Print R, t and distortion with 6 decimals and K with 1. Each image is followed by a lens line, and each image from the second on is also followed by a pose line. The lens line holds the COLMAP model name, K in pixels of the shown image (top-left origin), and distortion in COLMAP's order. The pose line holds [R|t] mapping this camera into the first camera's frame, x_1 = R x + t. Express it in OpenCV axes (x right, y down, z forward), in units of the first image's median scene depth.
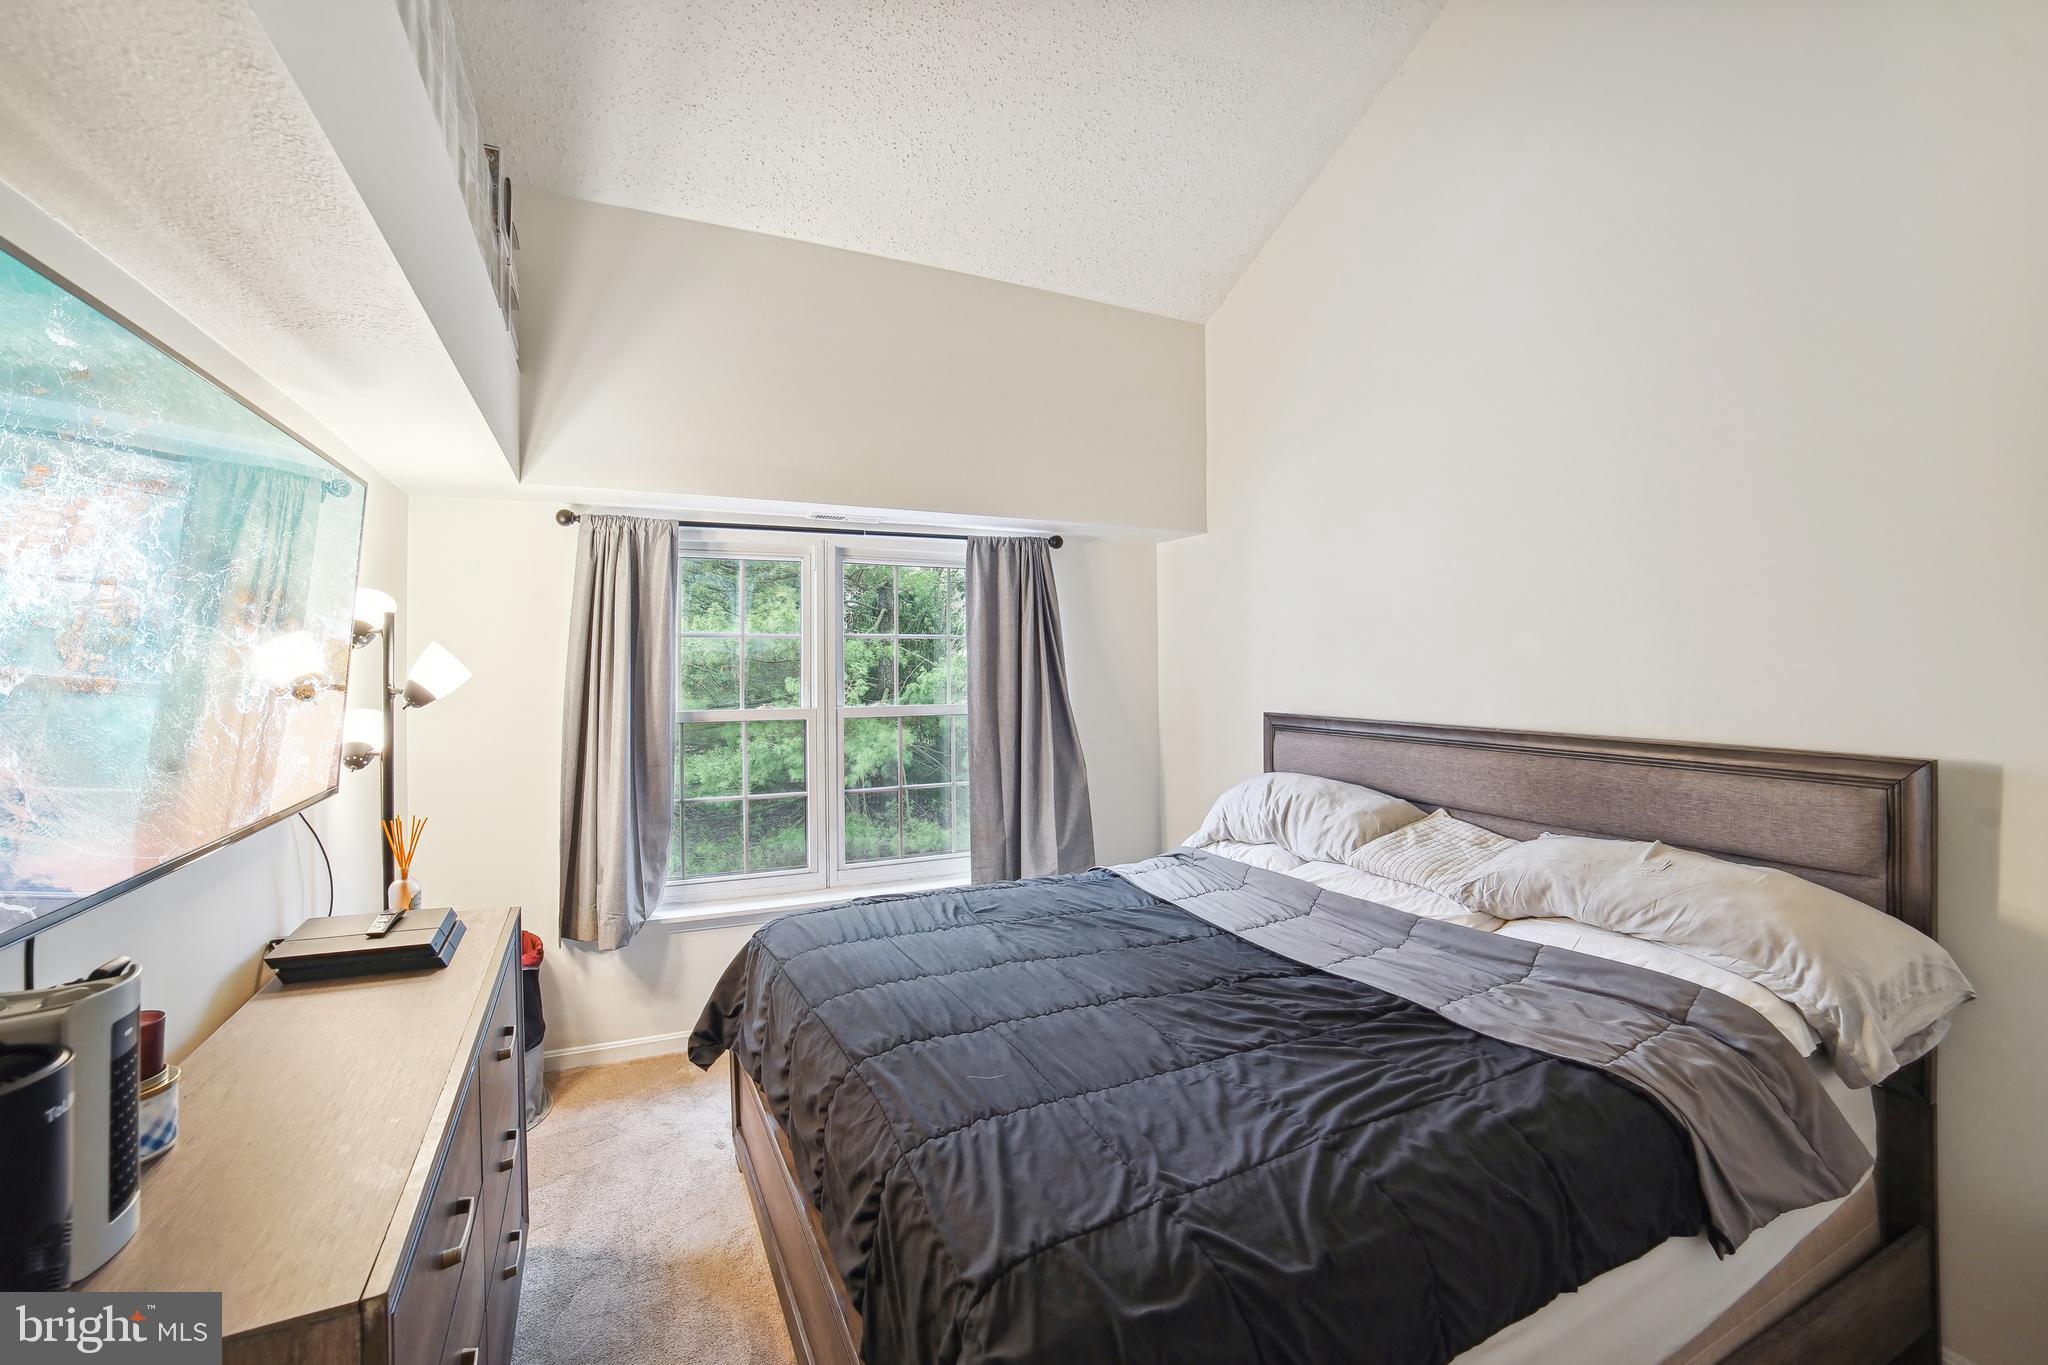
lens RADIAL K [[891.8, 0, 1022.7], [0, 891.8, 666.7], [0, 0, 1]] dist [-0.090033, 0.033530]
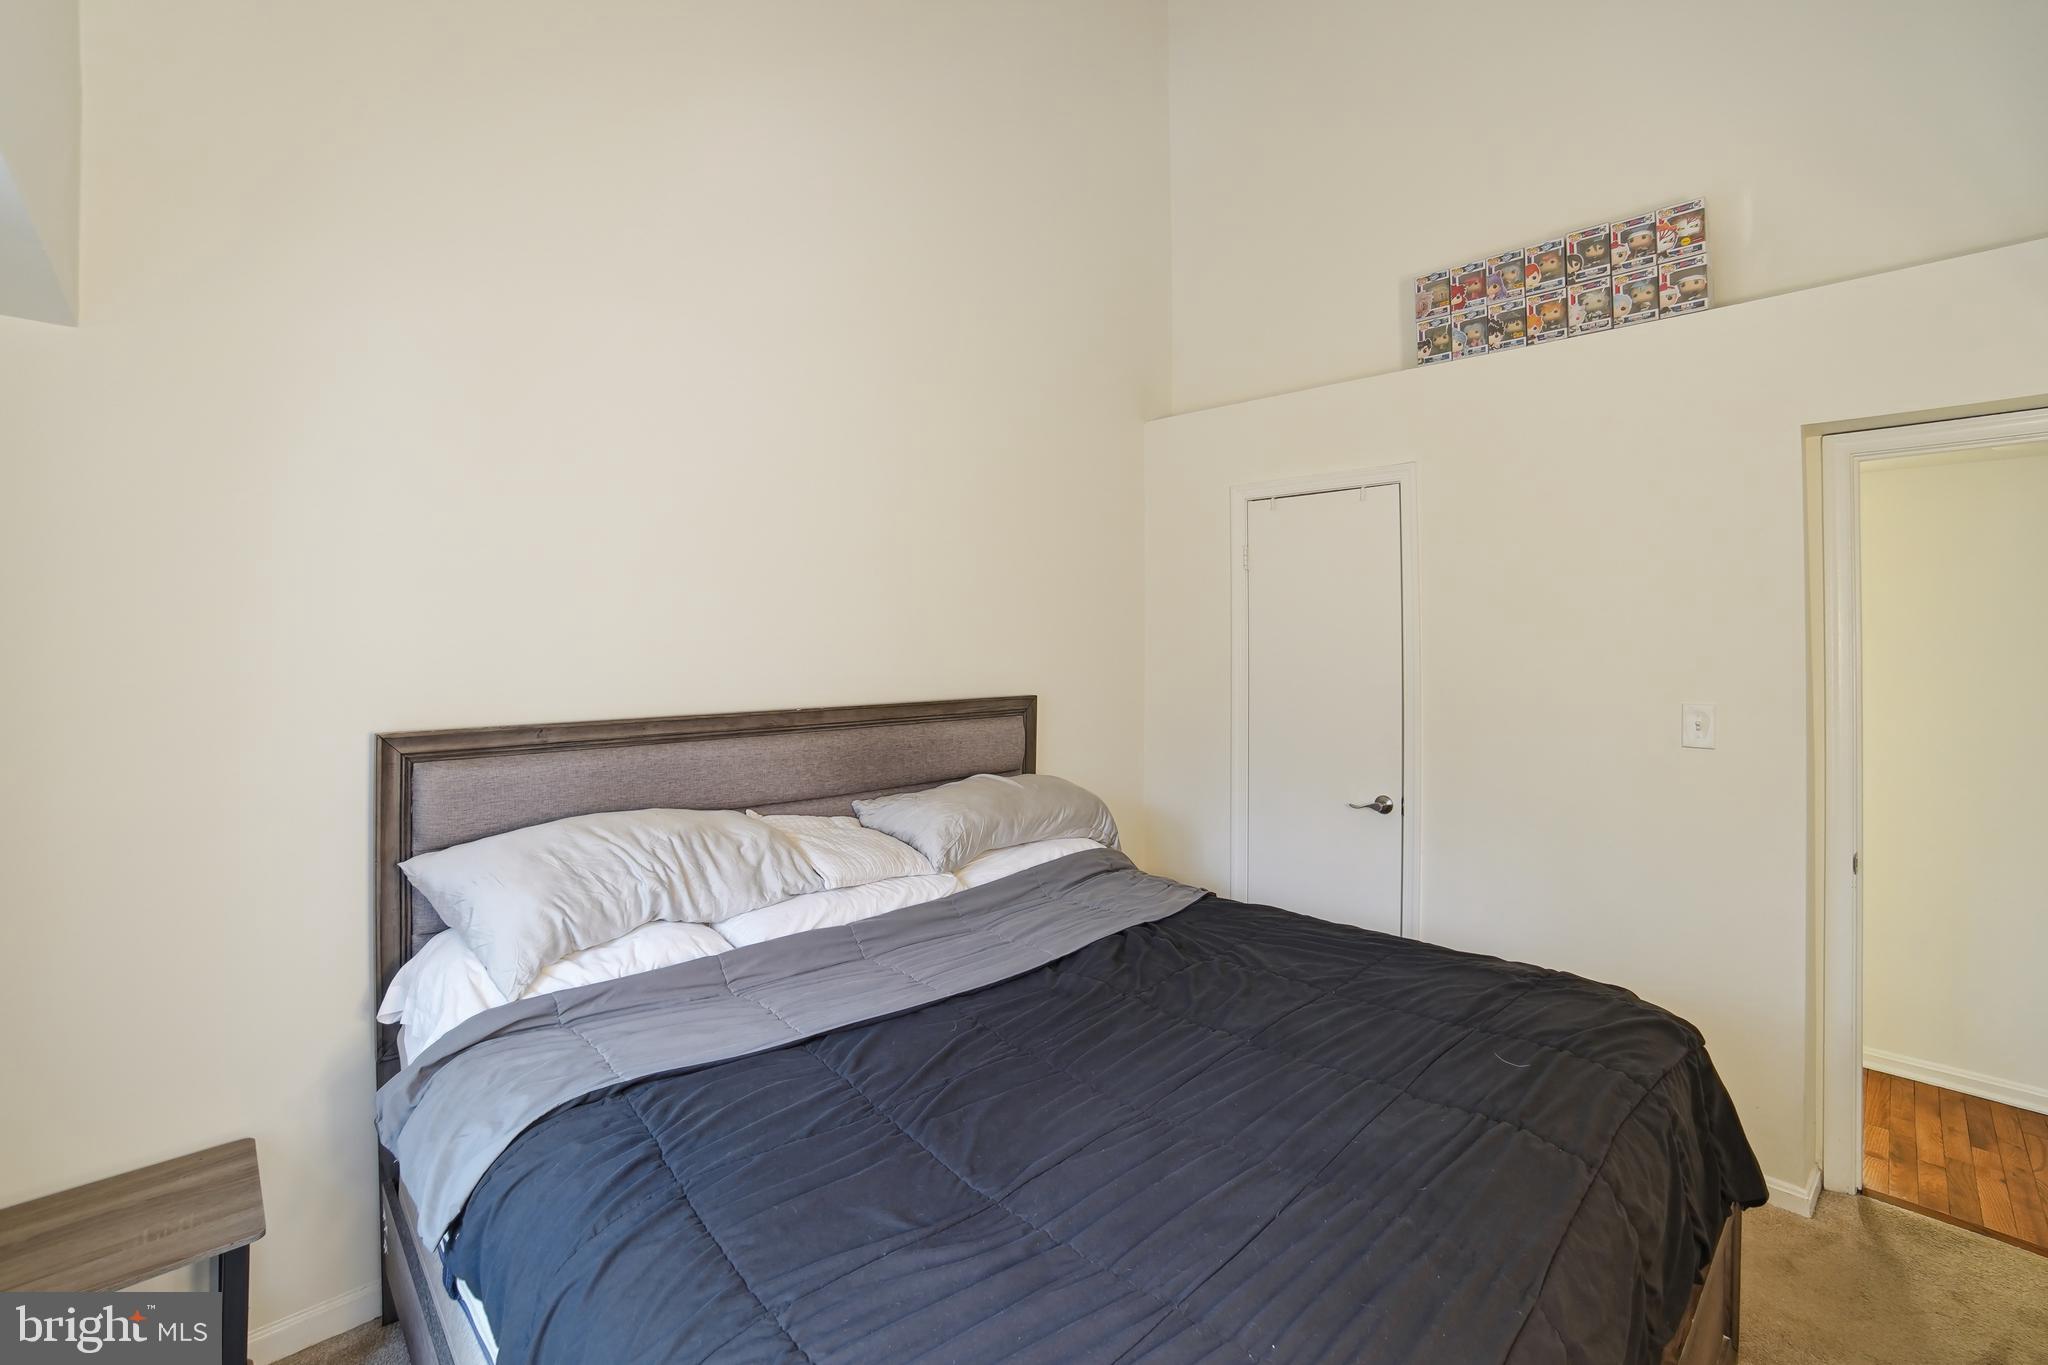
lens RADIAL K [[891.8, 0, 1022.7], [0, 891.8, 666.7], [0, 0, 1]] dist [-0.090033, 0.033530]
pose [[-0.302177, -0.024361, 0.952940, -0.454188], [0.006076, 0.999604, 0.027481, -0.001462], [-0.953232, 0.014094, -0.301910, 1.048659]]
